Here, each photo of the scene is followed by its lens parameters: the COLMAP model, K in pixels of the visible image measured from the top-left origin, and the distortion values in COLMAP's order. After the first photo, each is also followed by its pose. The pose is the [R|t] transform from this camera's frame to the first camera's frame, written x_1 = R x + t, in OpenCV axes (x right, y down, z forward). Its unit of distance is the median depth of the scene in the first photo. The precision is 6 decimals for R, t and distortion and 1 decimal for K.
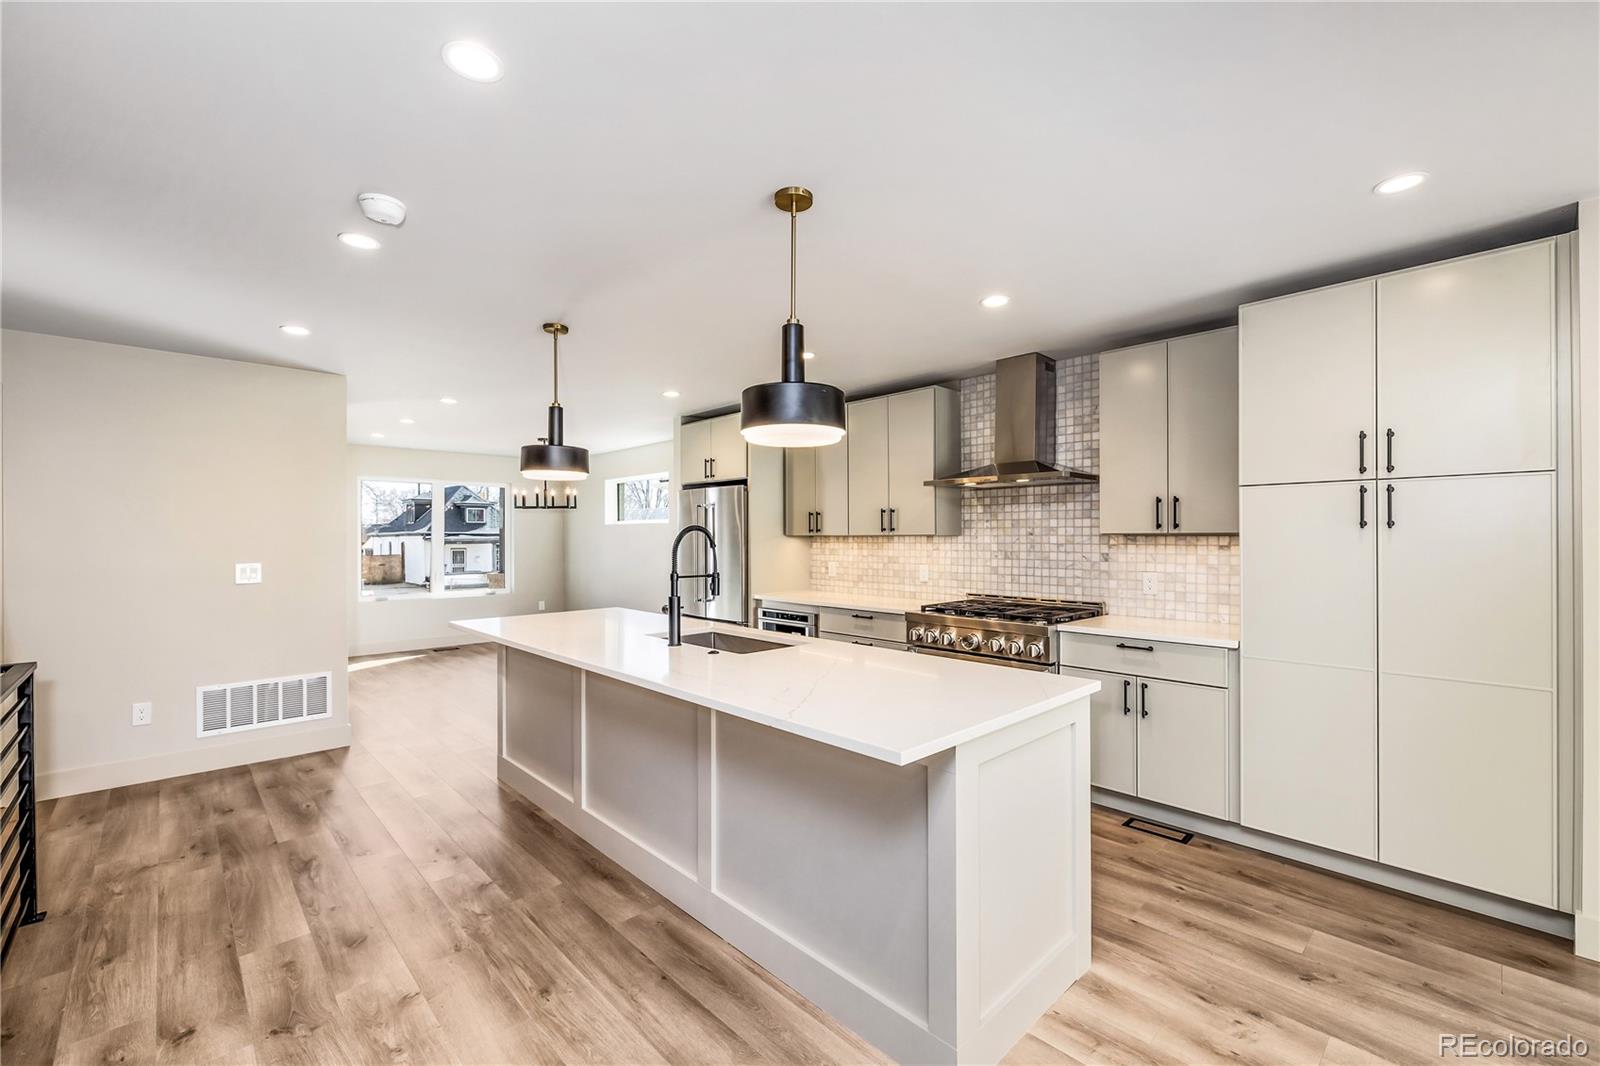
lens RADIAL K [[672.5, 0, 803.3], [0, 672.5, 535.5], [0, 0, 1]] dist [-0.001556, -0.000685]
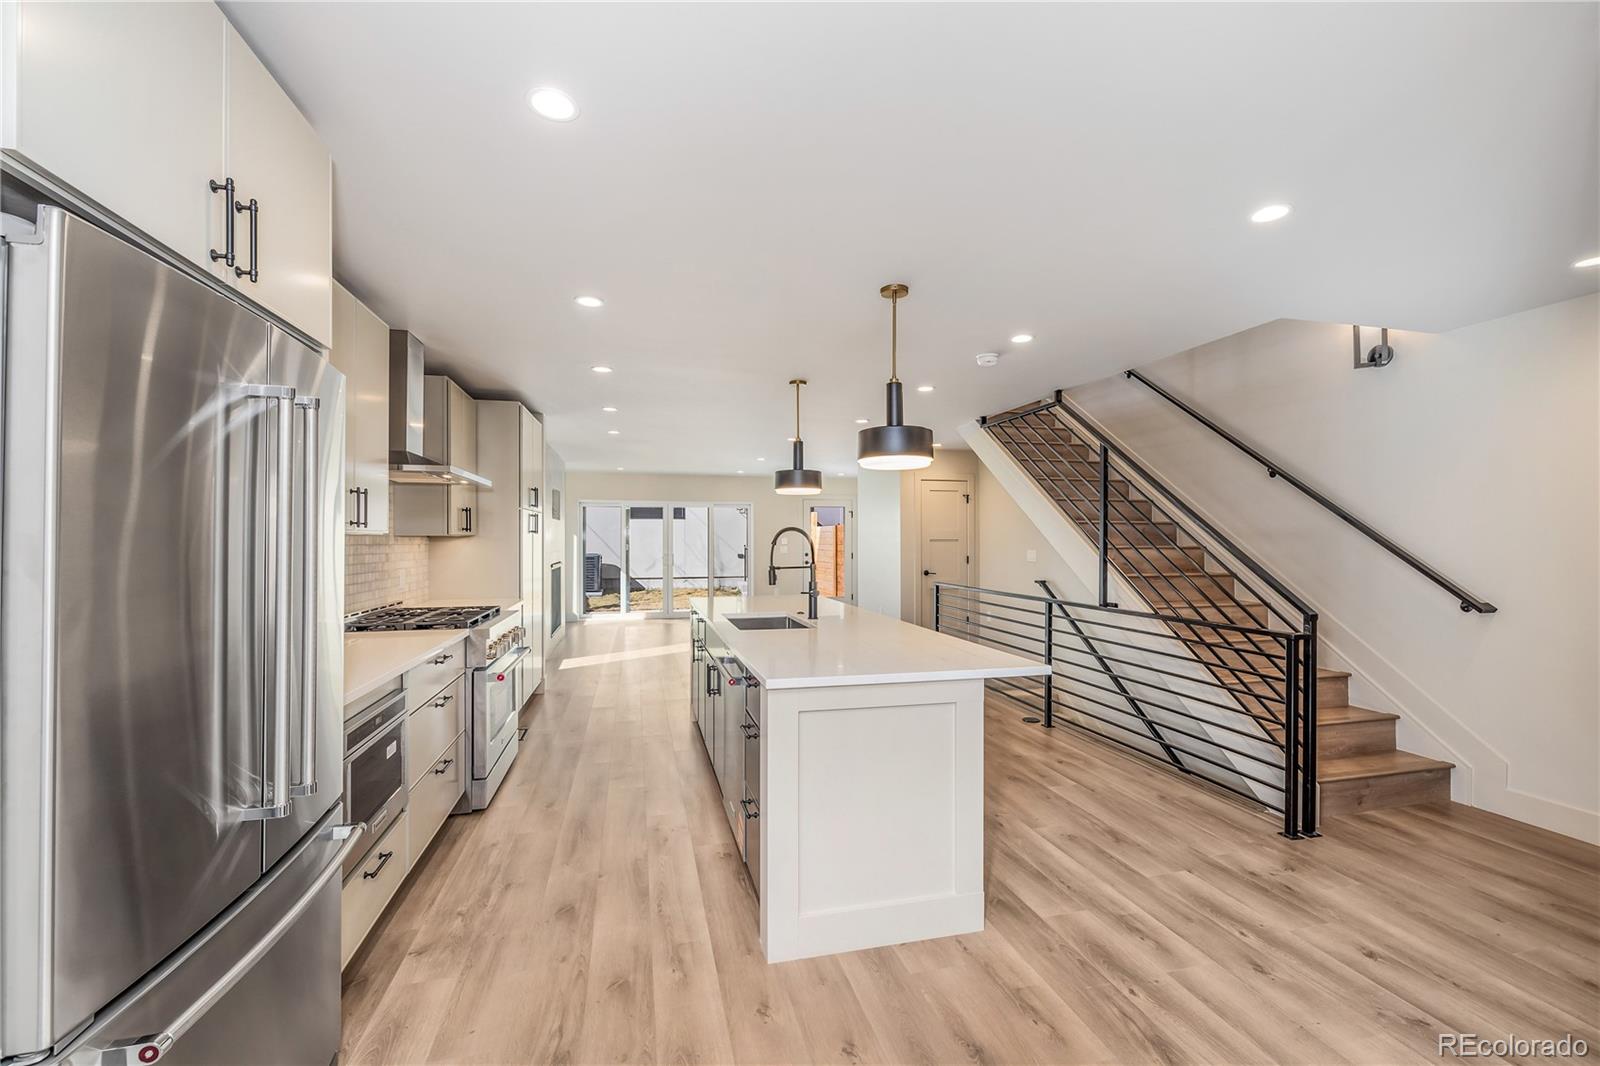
lens RADIAL K [[672.5, 0, 803.9], [0, 672.5, 537.5], [0, 0, 1]] dist [-0.001556, -0.000685]
pose [[-0.872728, 0.001485, 0.488205, -0.586135], [0.000273, 0.999997, -0.002554, 0.006528], [-0.488207, -0.002096, -0.872725, 1.547060]]
